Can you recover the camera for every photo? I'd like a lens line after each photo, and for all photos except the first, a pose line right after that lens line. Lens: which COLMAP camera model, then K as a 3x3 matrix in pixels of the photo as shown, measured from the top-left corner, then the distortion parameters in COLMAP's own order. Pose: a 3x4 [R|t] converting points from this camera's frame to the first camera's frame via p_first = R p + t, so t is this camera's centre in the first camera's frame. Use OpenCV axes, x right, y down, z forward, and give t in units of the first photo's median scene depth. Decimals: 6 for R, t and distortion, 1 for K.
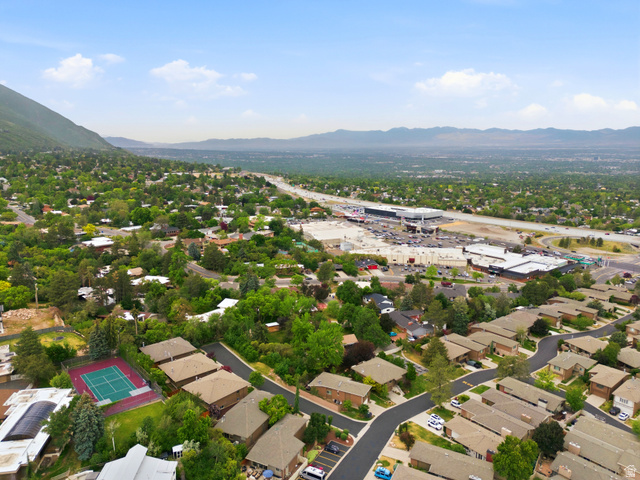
lens RADIAL K [[473.2, 0, 319.0], [0, 473.2, 239.7], [0, 0, 1]] dist [0.055219, -0.053552]
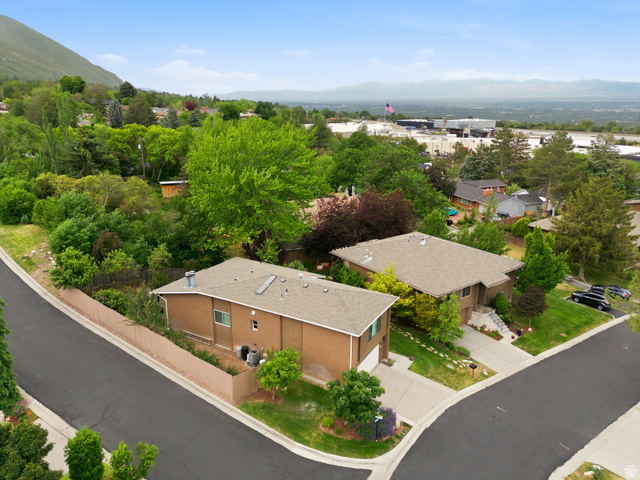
lens RADIAL K [[473.2, 0, 320.7], [0, 473.2, 239.9], [0, 0, 1]] dist [0.055219, -0.053552]
pose [[0.998410, 0.020064, -0.052672, 0.079605], [-0.015079, 0.995515, 0.093399, 0.243980], [0.054309, -0.092456, 0.994235, 0.724415]]
